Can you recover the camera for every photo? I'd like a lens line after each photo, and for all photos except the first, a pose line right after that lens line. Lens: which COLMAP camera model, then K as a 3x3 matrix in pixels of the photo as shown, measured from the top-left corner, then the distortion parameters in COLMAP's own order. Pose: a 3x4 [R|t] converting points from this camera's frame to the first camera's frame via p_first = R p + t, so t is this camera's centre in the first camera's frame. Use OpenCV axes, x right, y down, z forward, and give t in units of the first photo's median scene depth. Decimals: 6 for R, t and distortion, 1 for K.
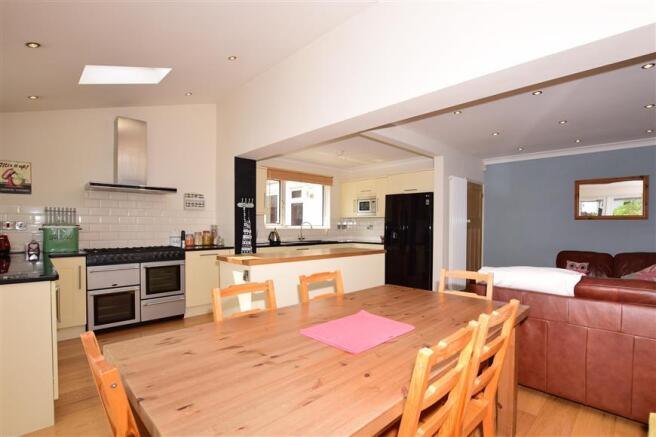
lens RADIAL K [[309.6, 0, 327.5], [0, 309.6, 228.7], [0, 0, 1]] dist [0.000296, 0.000213]
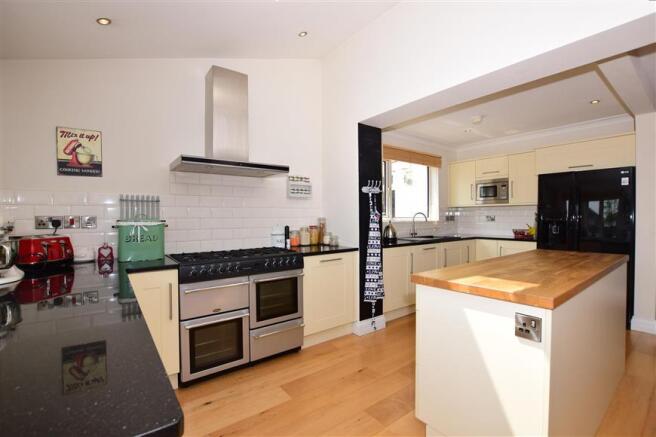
lens RADIAL K [[294.8, 0, 328.0], [0, 294.8, 218.5], [0, 0, 1]] dist [-0.001576, -0.000058]
pose [[0.993385, -0.010540, -0.114345, -0.329811], [0.009943, 0.999934, -0.005792, -0.007200], [0.114398, 0.004616, 0.993424, 0.350625]]
